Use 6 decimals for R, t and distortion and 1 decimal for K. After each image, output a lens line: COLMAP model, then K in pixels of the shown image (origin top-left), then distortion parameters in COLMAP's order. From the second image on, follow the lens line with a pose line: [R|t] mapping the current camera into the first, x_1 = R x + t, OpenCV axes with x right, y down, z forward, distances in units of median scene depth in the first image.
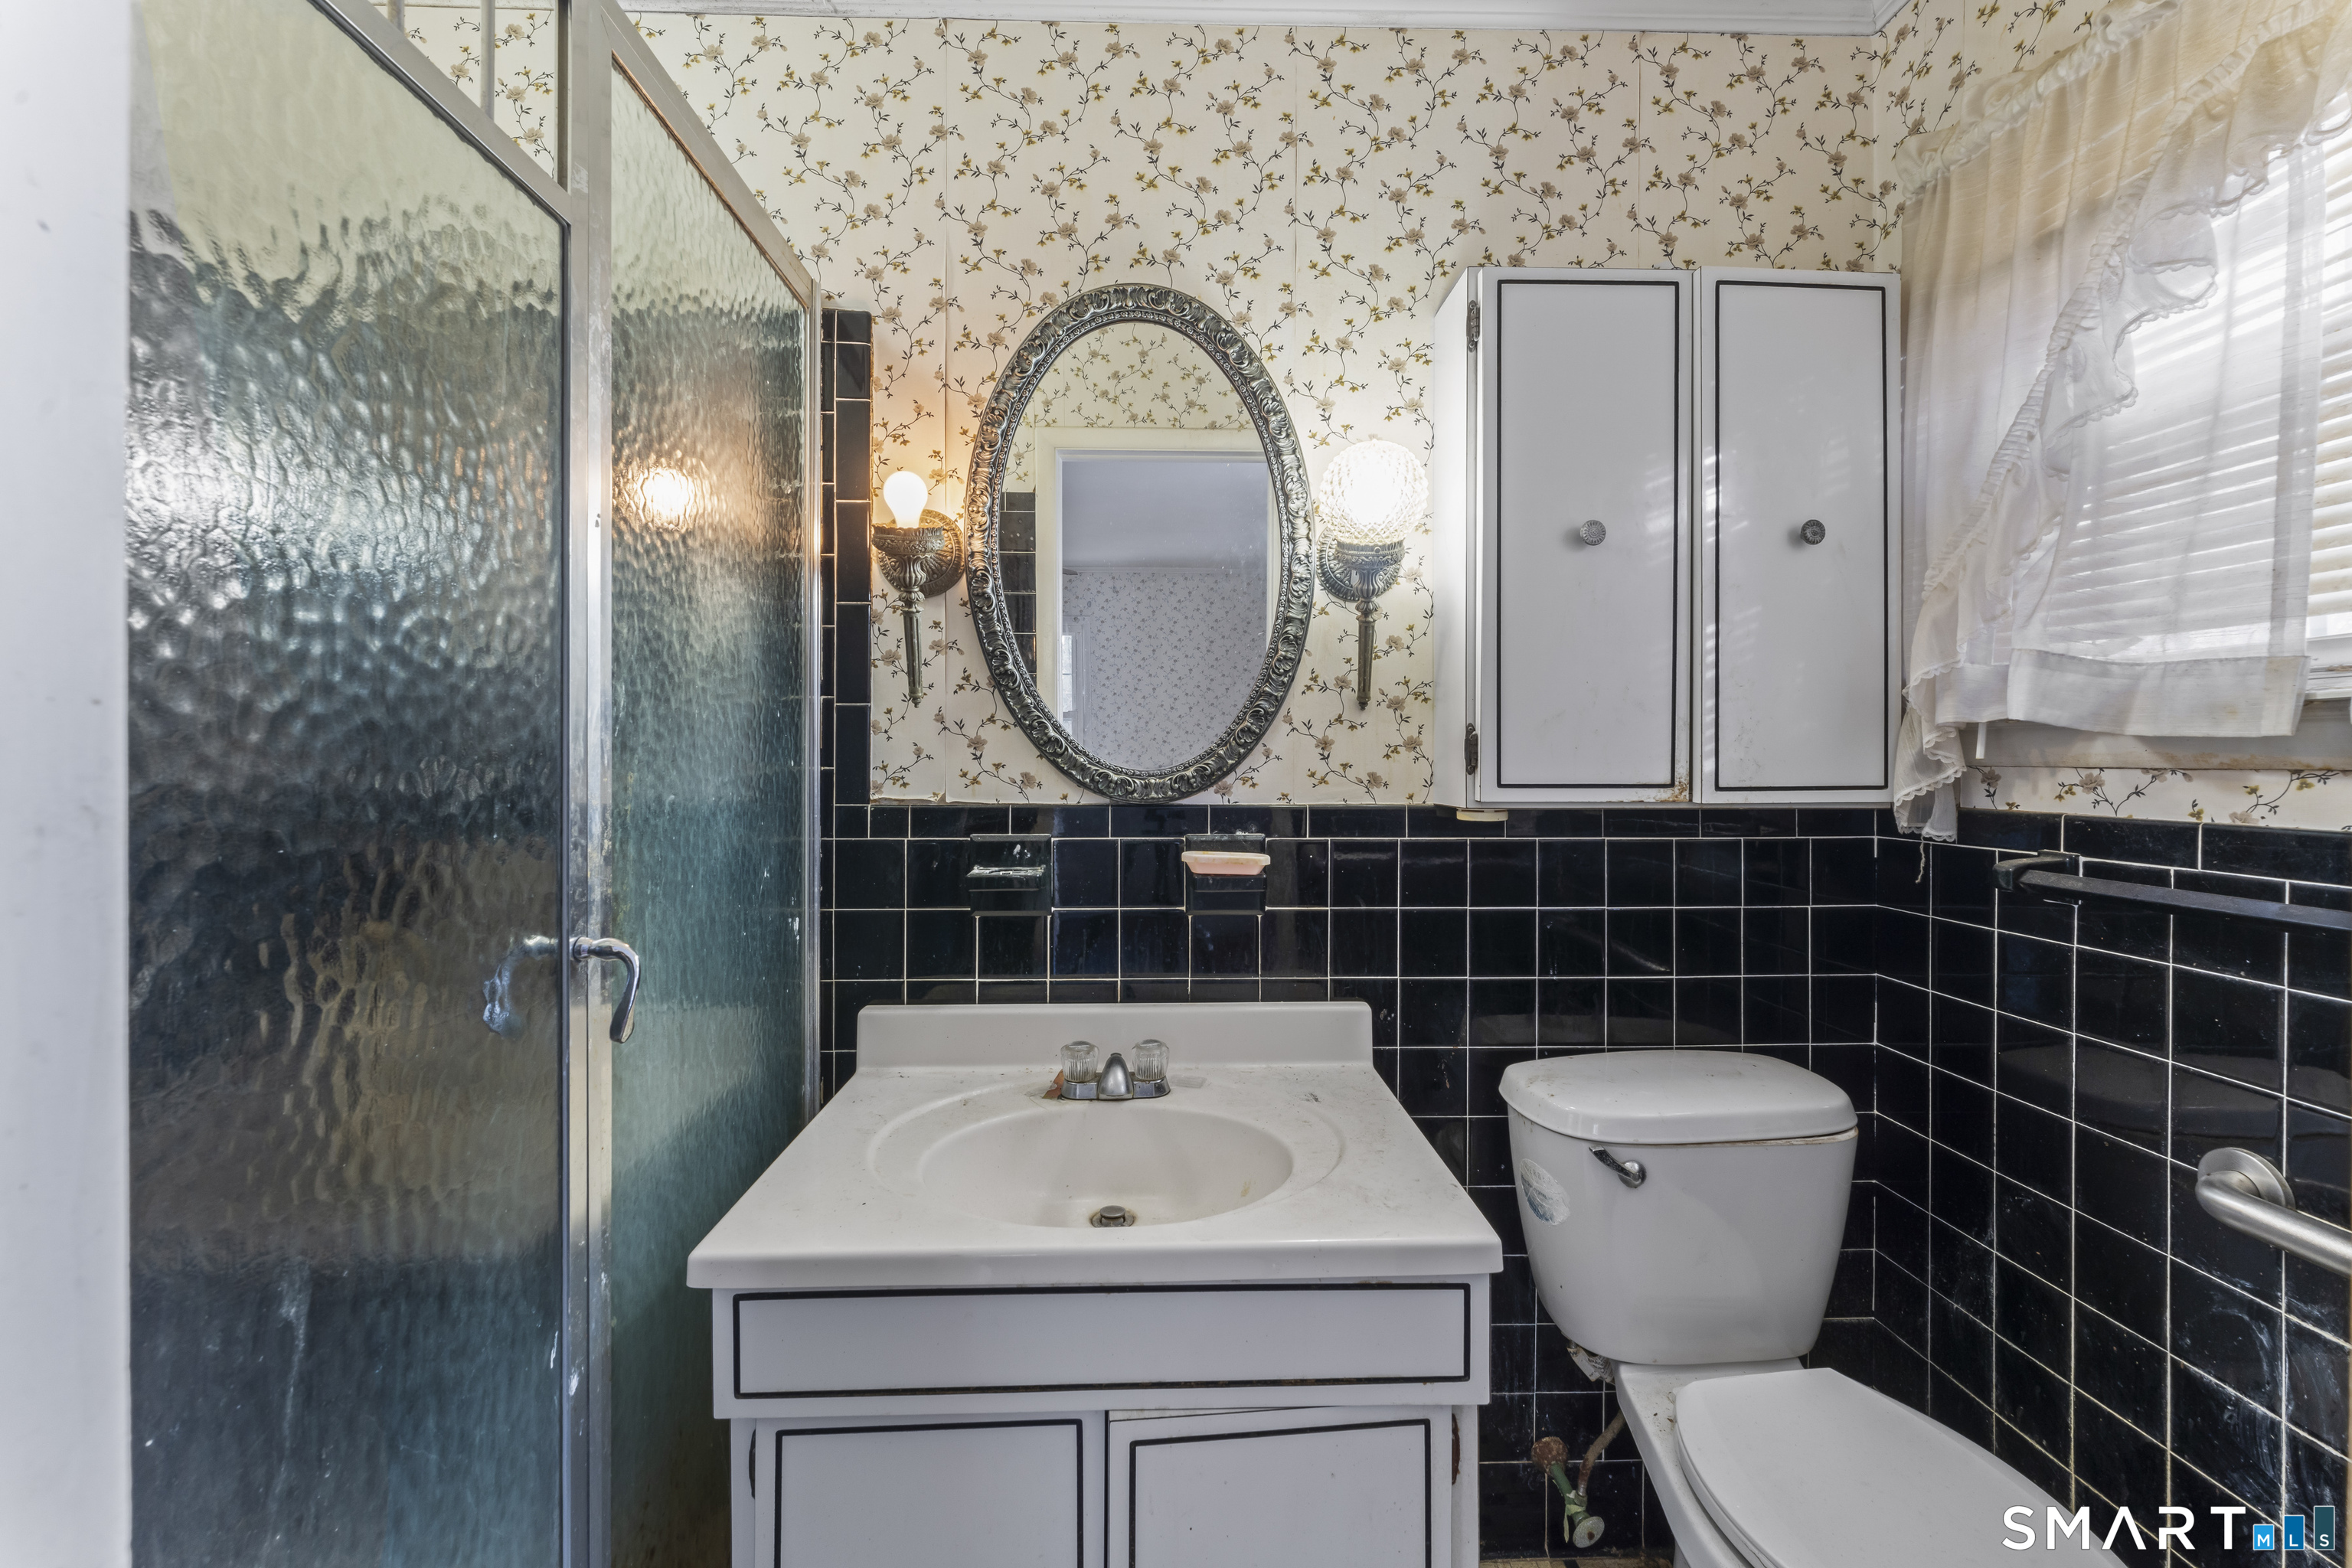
lens RADIAL K [[954.0, 0, 1182.9], [0, 954.0, 767.3], [0, 0, 1]] dist [0.001248, 0.000315]
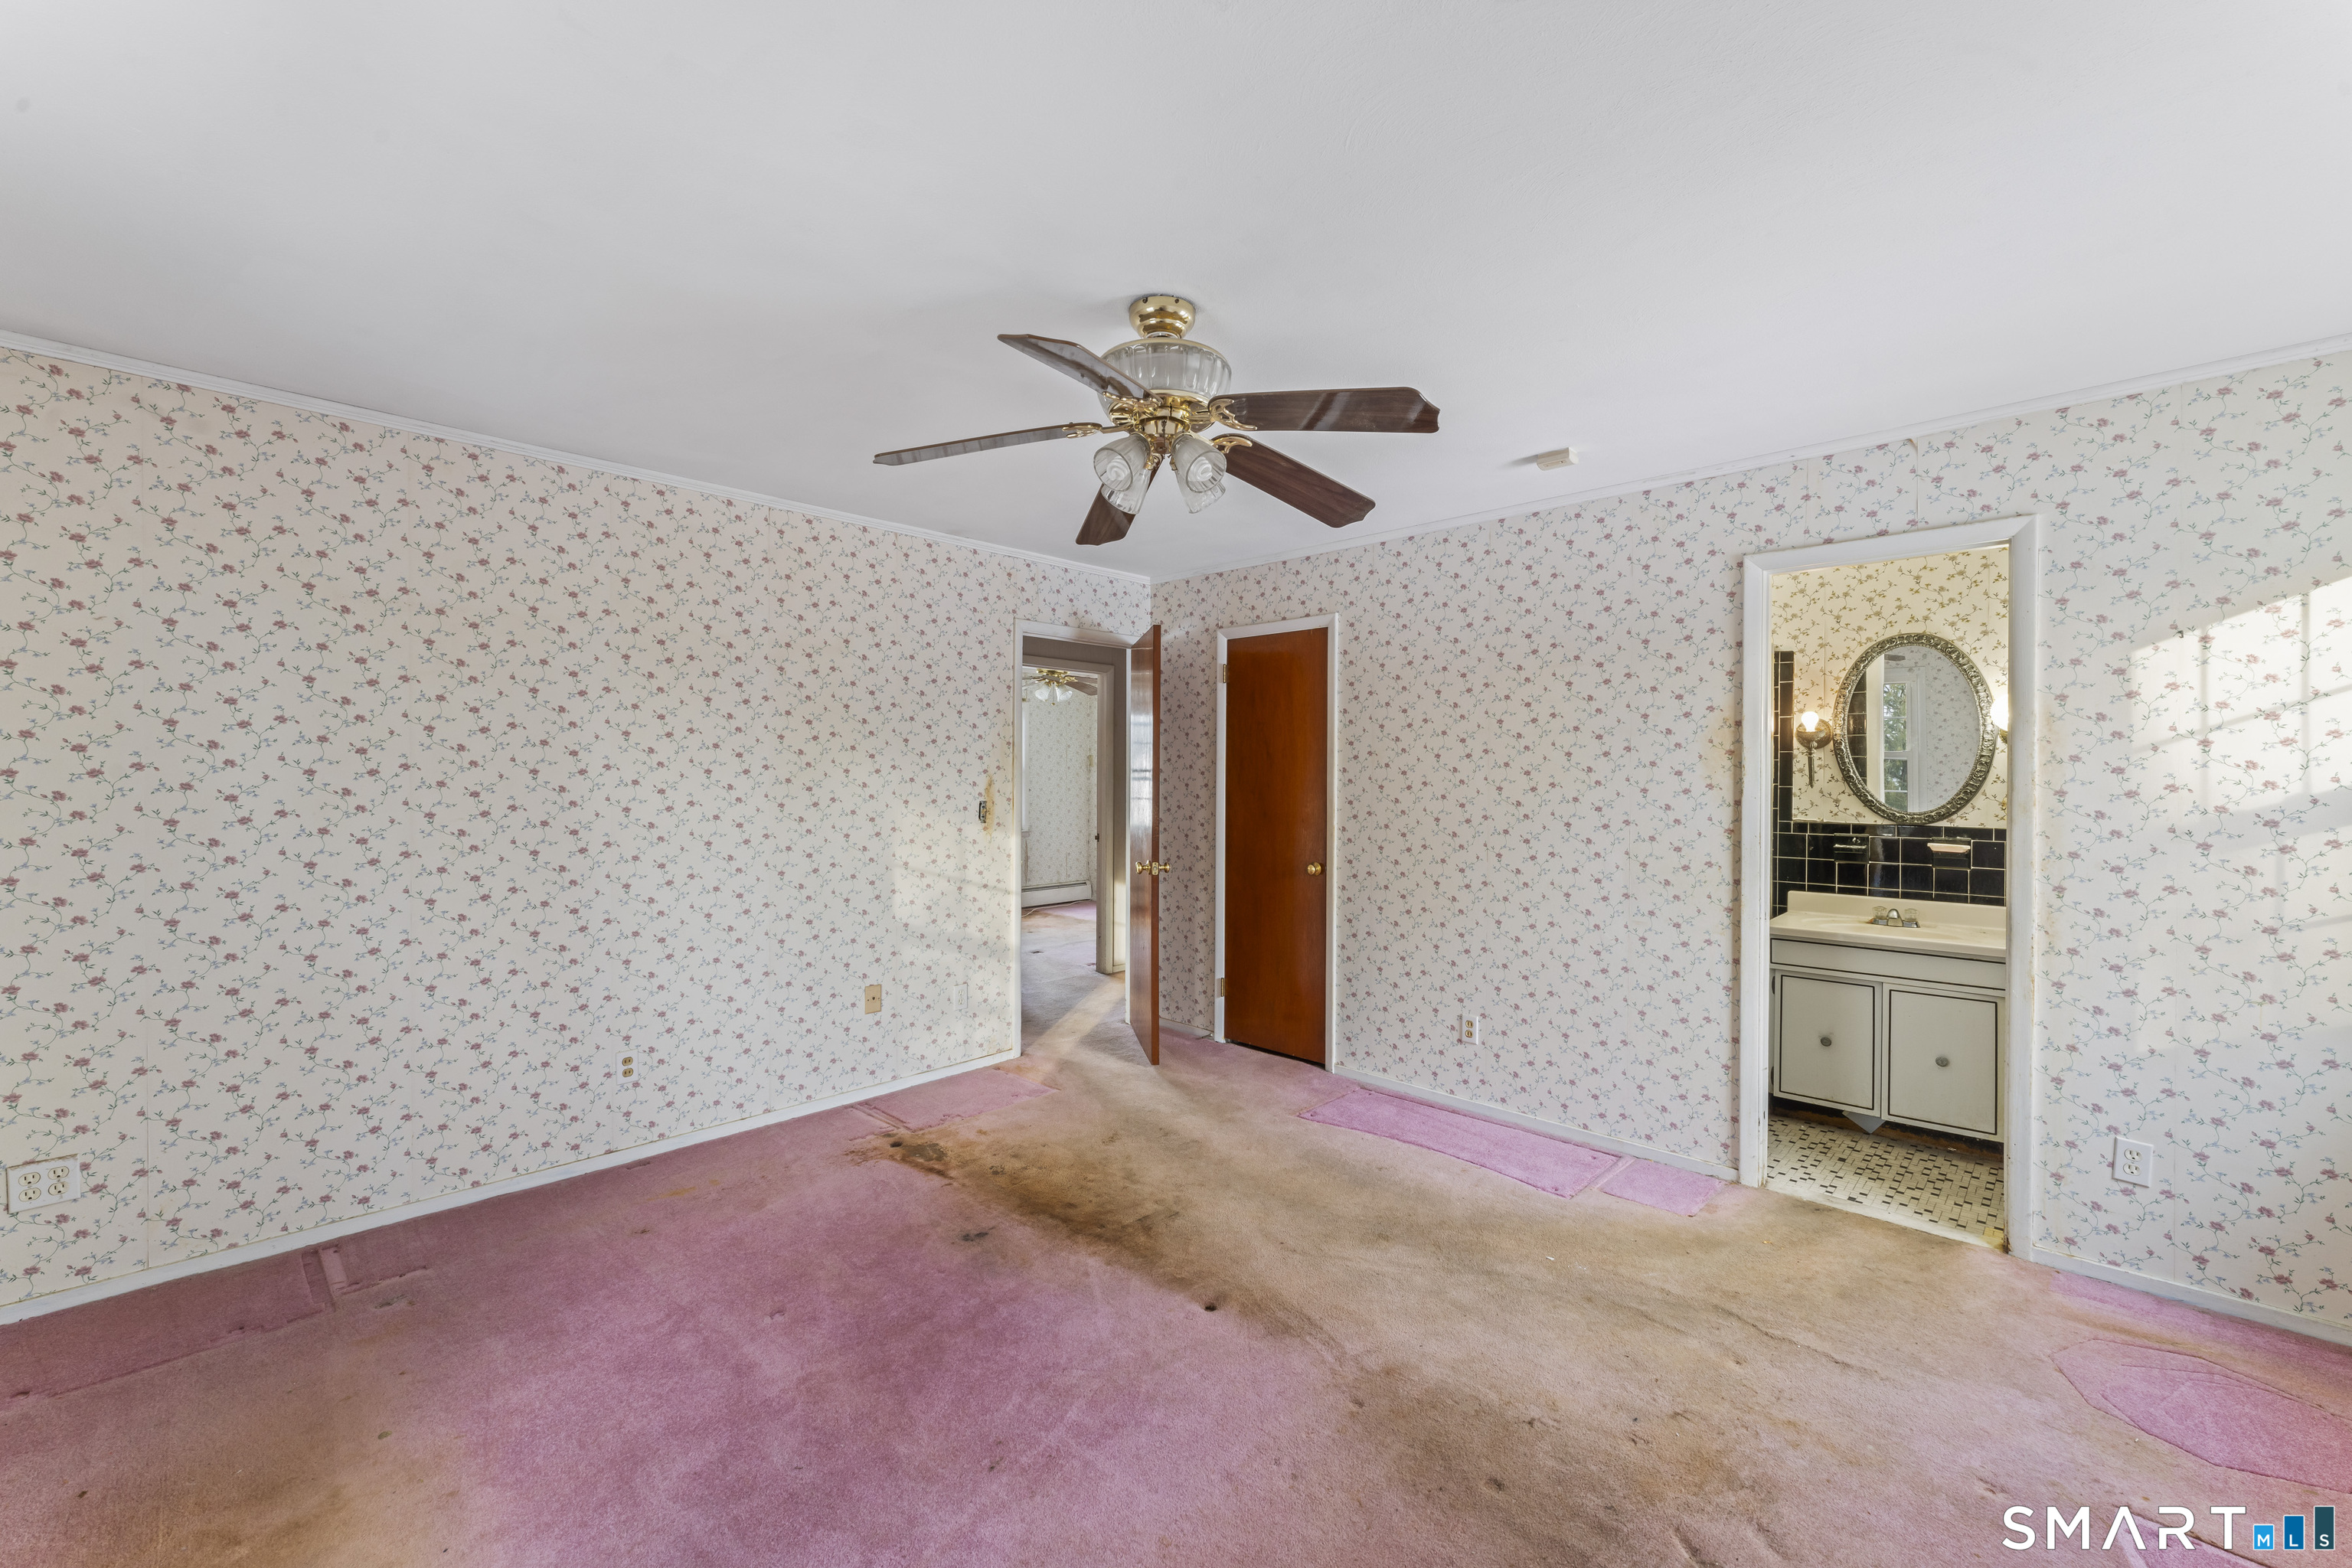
lens RADIAL K [[954.0, 0, 1180.3], [0, 954.0, 770.6], [0, 0, 1]] dist [0.001248, 0.000315]
pose [[0.742284, 0.001433, -0.670084, 0.230300], [-0.008052, 0.999945, -0.006780, -0.079585], [0.670037, 0.010428, 0.742254, -2.373166]]
